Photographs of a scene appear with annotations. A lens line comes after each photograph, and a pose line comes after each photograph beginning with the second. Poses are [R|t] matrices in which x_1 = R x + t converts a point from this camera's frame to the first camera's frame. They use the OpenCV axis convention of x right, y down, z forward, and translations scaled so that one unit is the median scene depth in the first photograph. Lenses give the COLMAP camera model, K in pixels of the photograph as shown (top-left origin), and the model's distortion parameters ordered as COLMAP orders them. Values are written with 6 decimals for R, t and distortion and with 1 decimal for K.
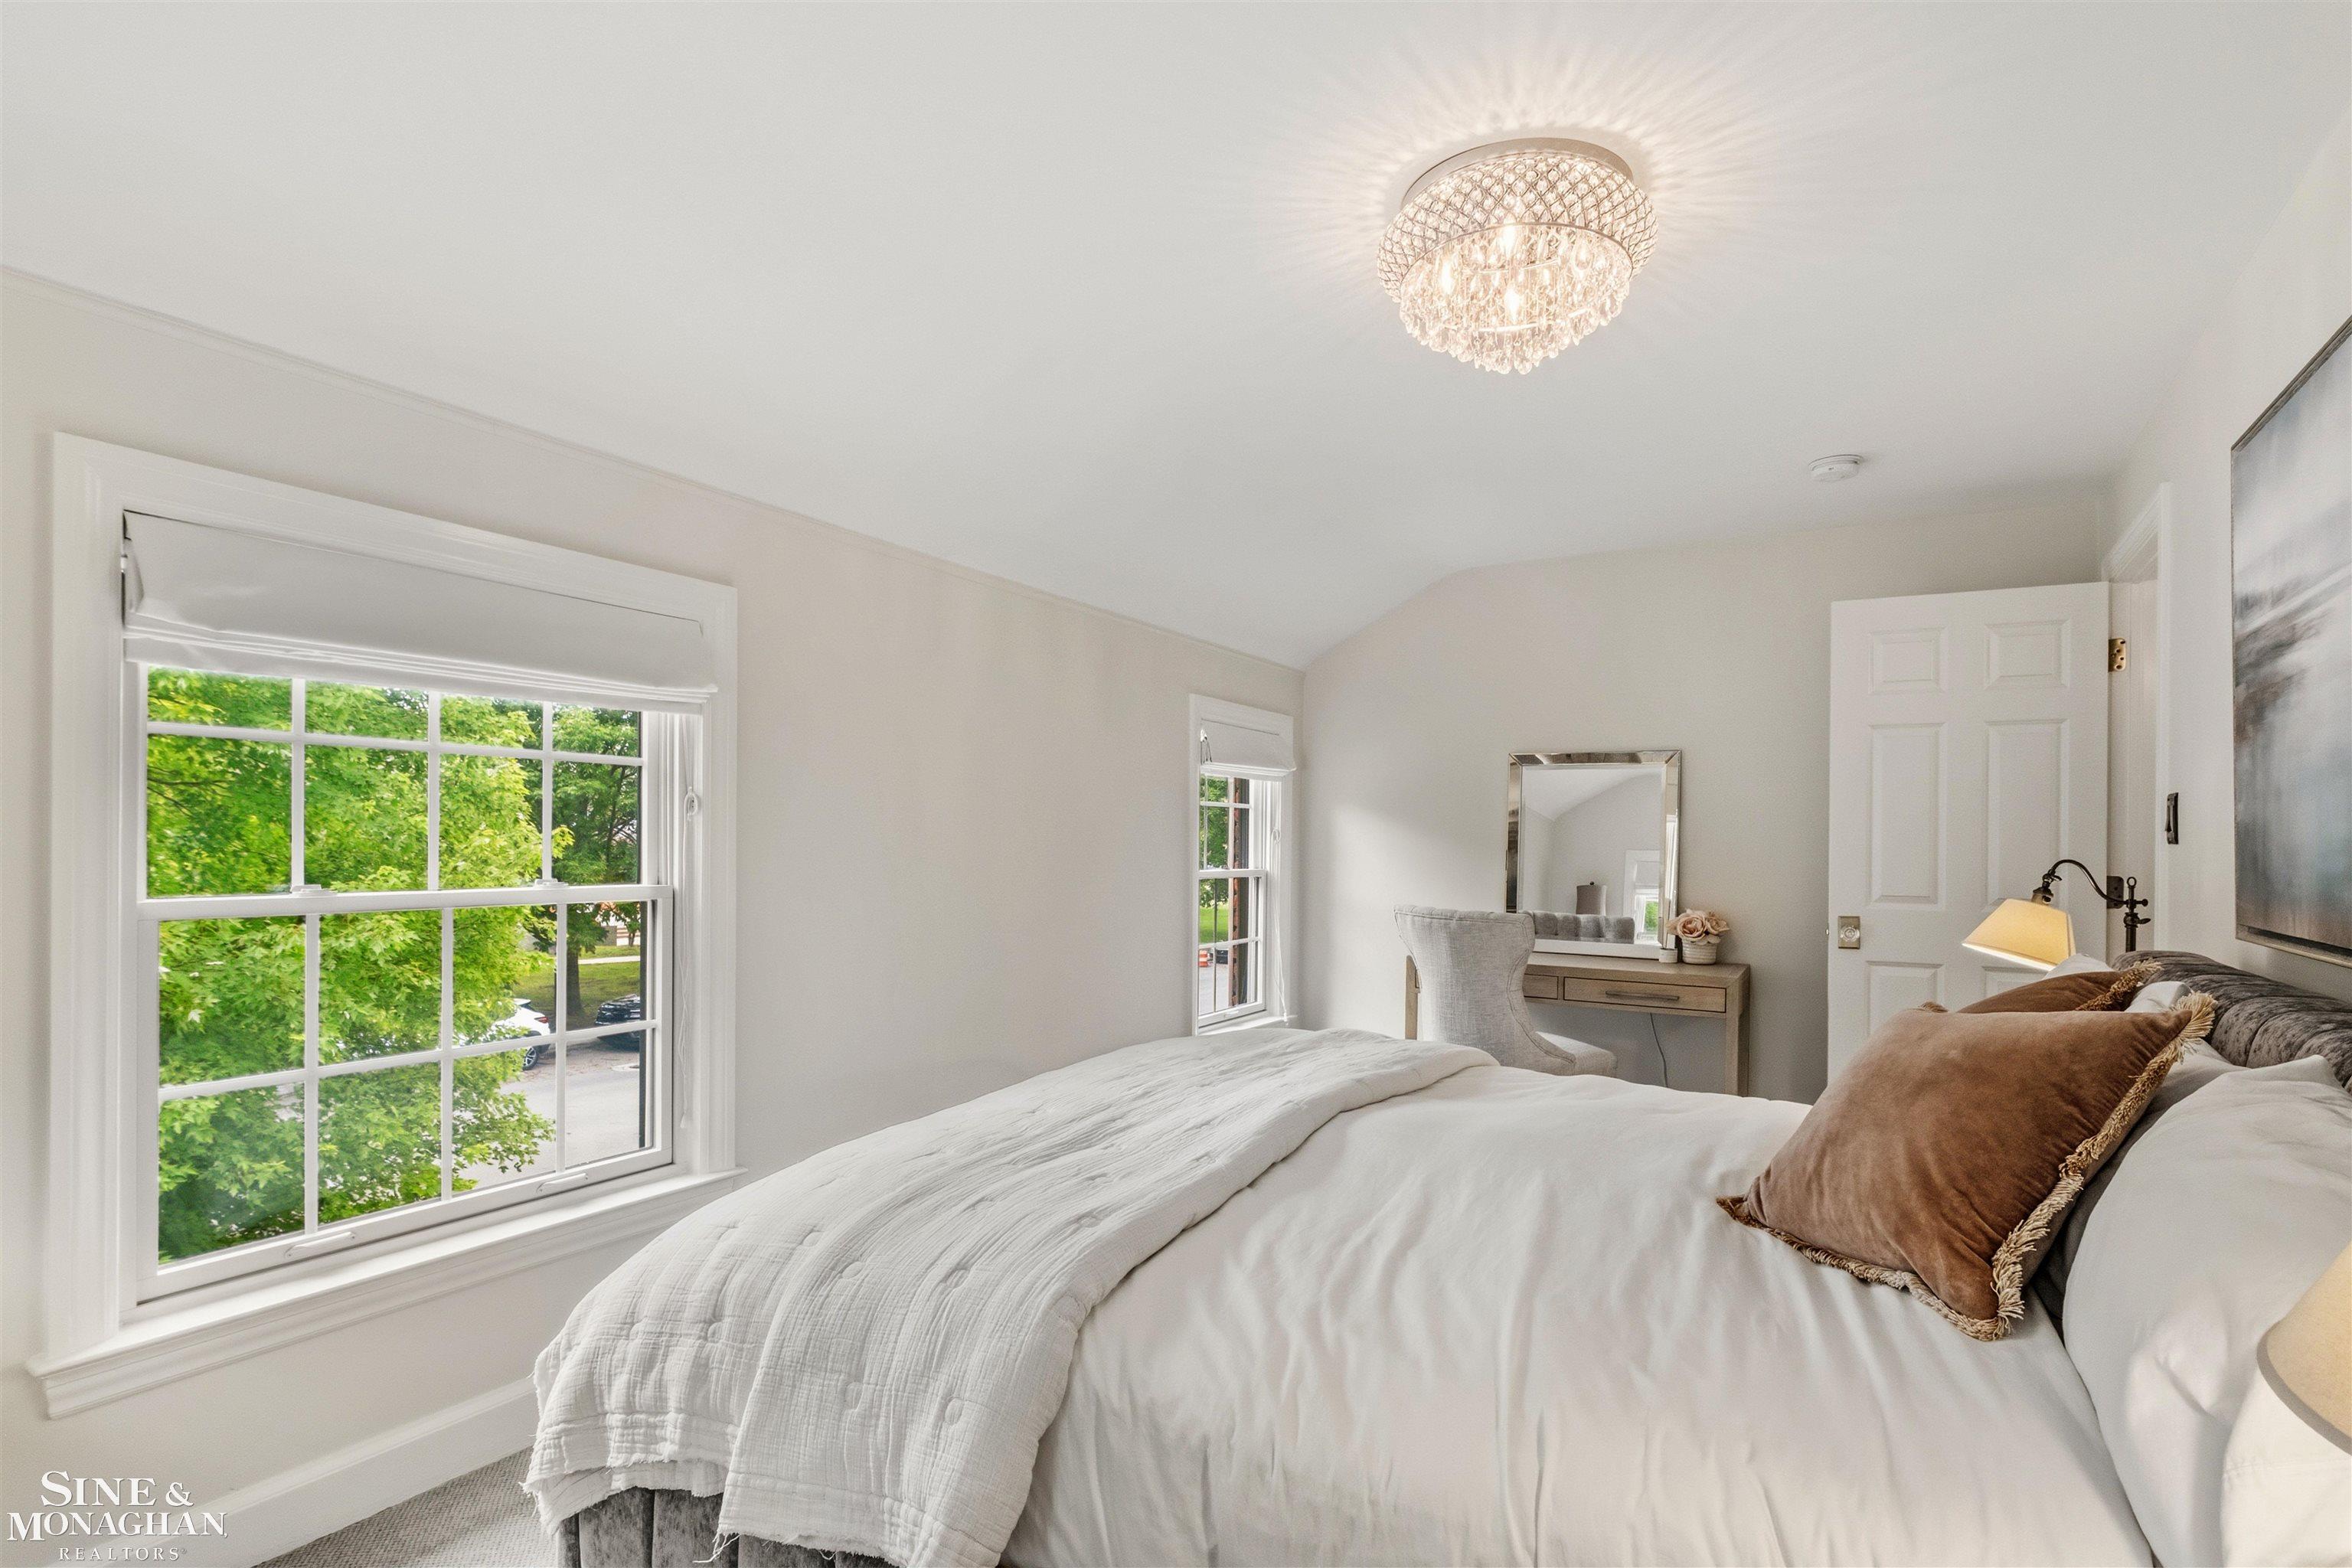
lens RADIAL K [[1149.5, 0, 1179.2], [0, 1149.5, 844.9], [0, 0, 1]] dist [-0.000288, -0.000042]
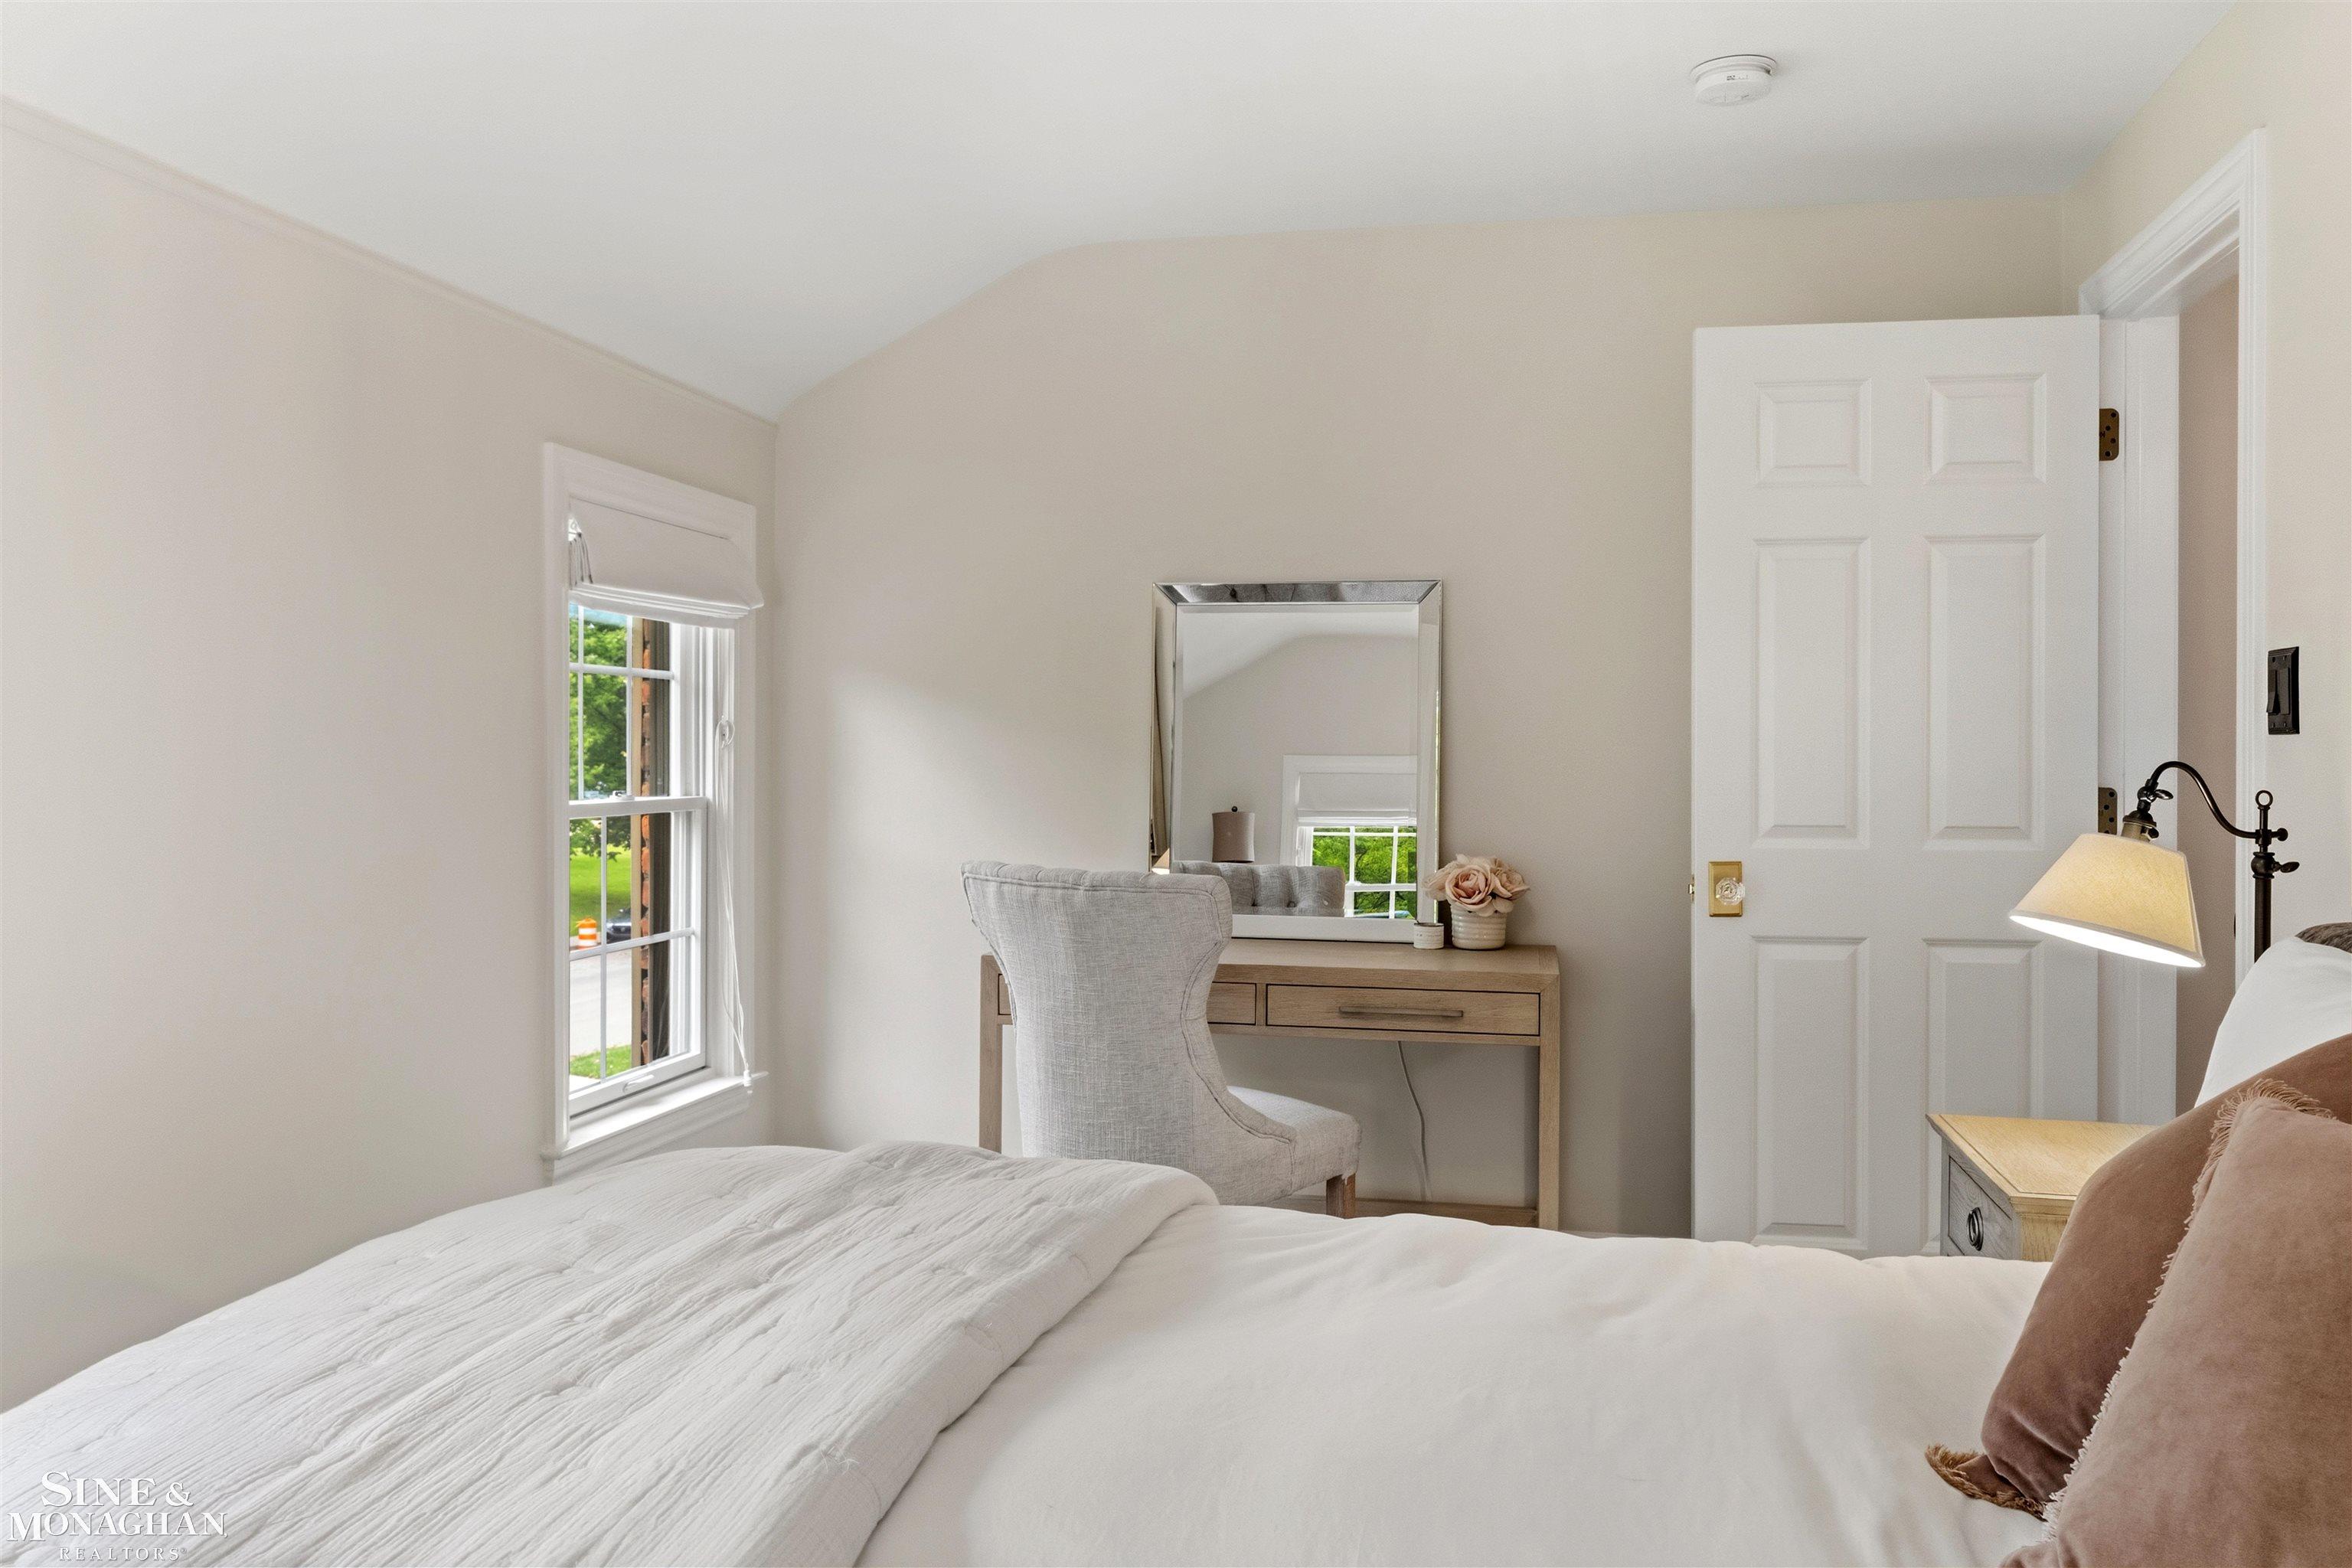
lens RADIAL K [[1780.1, 0, 1177.3], [0, 1780.1, 757.7], [0, 0, 1]] dist [0.011479, -0.000018]
pose [[0.942875, -0.008976, 0.333026, 0.010235], [0.007959, 0.999959, 0.004418, 0.001965], [-0.333052, -0.001515, 0.942907, 0.206977]]
